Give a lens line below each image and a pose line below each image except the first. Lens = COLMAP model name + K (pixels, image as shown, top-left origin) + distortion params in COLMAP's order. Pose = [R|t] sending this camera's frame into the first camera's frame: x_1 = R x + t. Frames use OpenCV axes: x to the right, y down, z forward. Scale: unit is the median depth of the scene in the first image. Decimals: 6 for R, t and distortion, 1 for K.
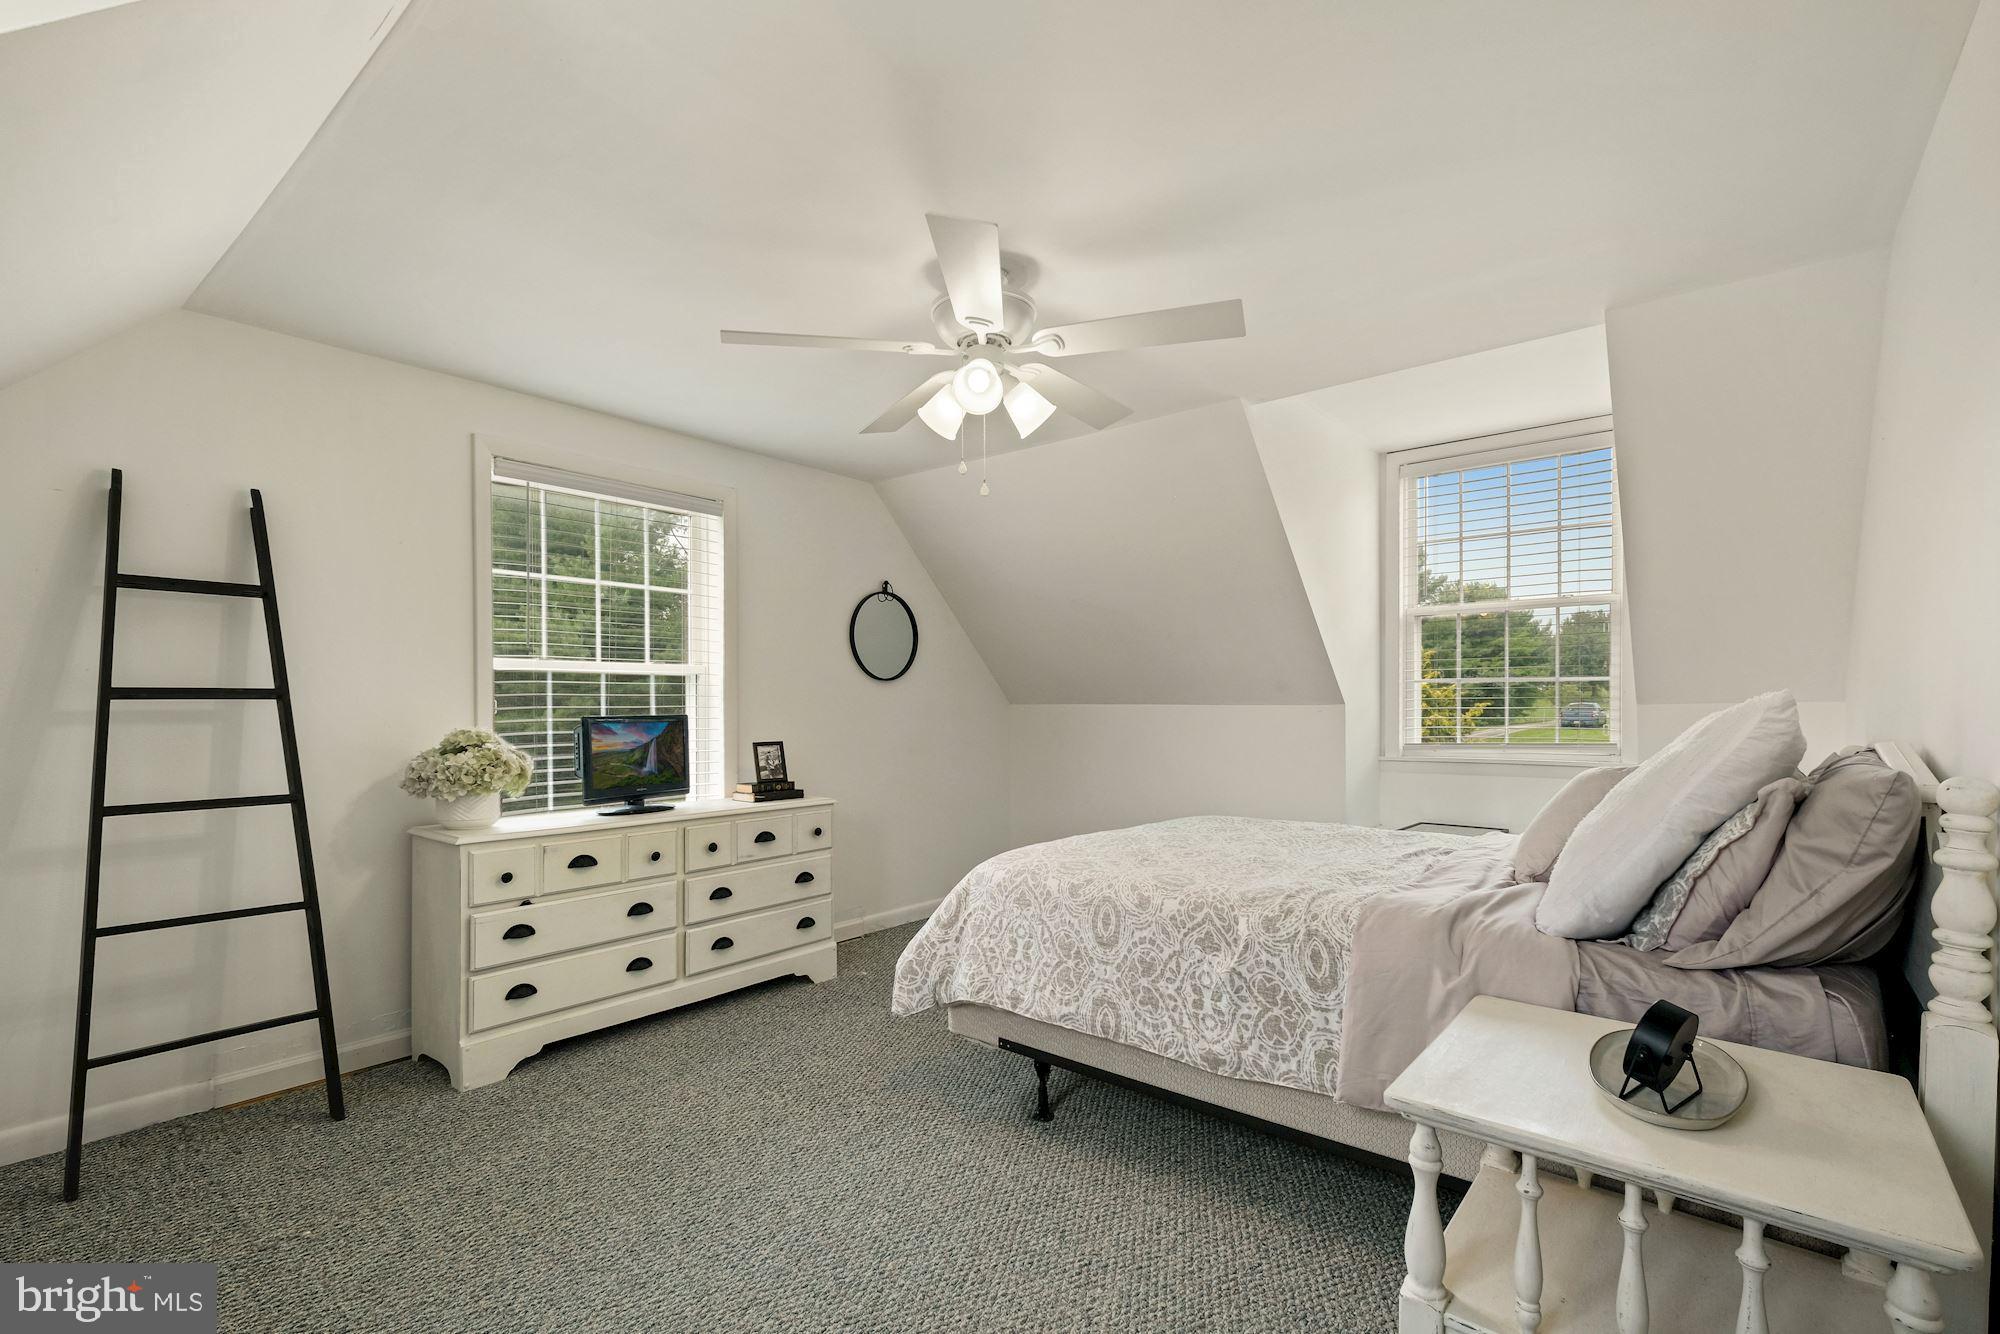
lens RADIAL K [[869.0, 0, 1000.1], [0, 869.0, 680.6], [0, 0, 1]] dist [-0.010062, 0.001675]
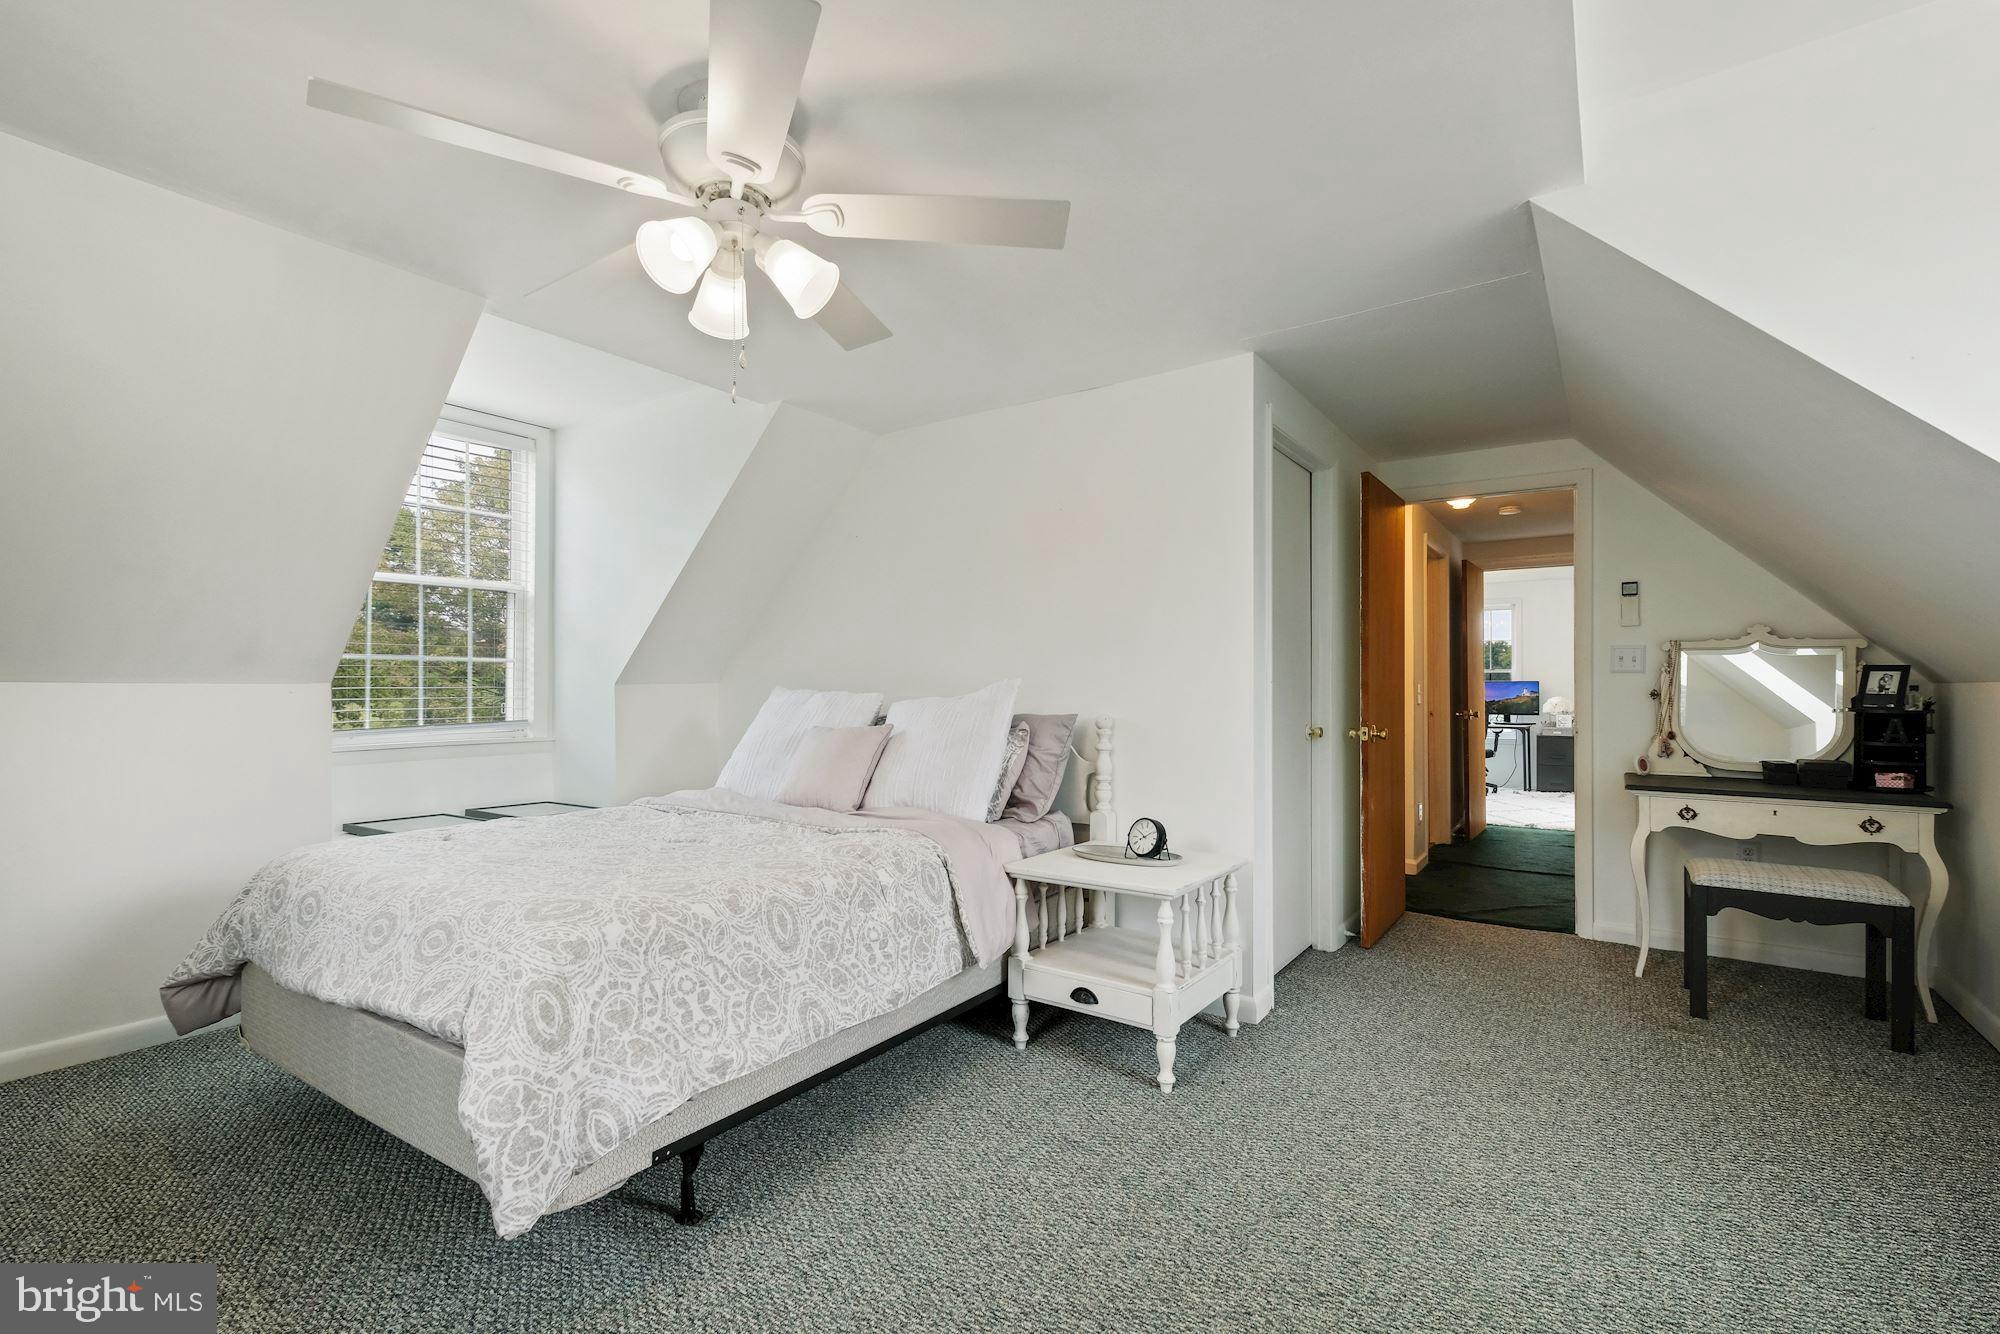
lens RADIAL K [[869.0, 0, 998.2], [0, 869.0, 679.4], [0, 0, 1]] dist [-0.010062, 0.001675]
pose [[-0.076739, 0.026599, 0.996696, -0.817243], [-0.012351, 0.999542, -0.027626, 0.049821], [-0.996975, -0.014430, -0.076375, 0.876847]]
